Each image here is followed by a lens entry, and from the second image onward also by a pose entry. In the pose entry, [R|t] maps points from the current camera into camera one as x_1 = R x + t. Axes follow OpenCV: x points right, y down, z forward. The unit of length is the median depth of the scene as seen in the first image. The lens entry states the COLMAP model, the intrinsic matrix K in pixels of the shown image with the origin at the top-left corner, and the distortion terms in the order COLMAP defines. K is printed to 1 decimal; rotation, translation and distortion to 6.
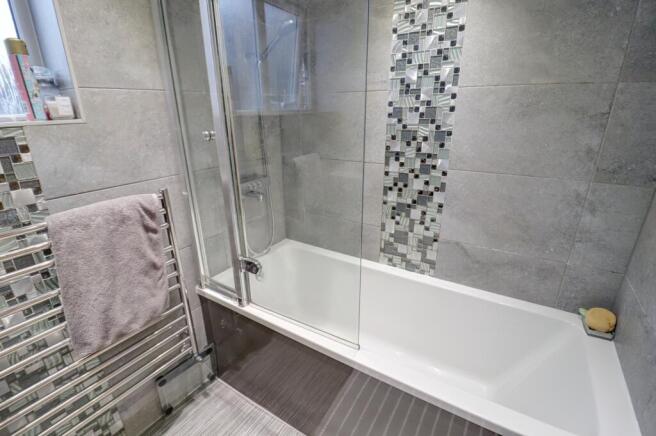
lens RADIAL K [[307.3, 0, 326.6], [0, 307.3, 222.1], [0, 0, 1]] dist [-0.018198, -0.001587]
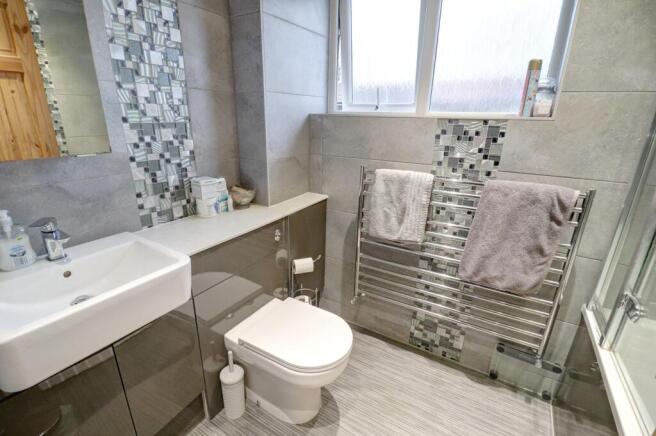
lens RADIAL K [[307.3, 0, 325.4], [0, 307.3, 219.0], [0, 0, 1]] dist [-0.018198, -0.001587]
pose [[0.025909, 0.325289, -0.945259, 0.428070], [-0.360264, 0.885076, 0.294704, -0.001434], [0.932490, 0.332908, 0.140122, 0.084101]]
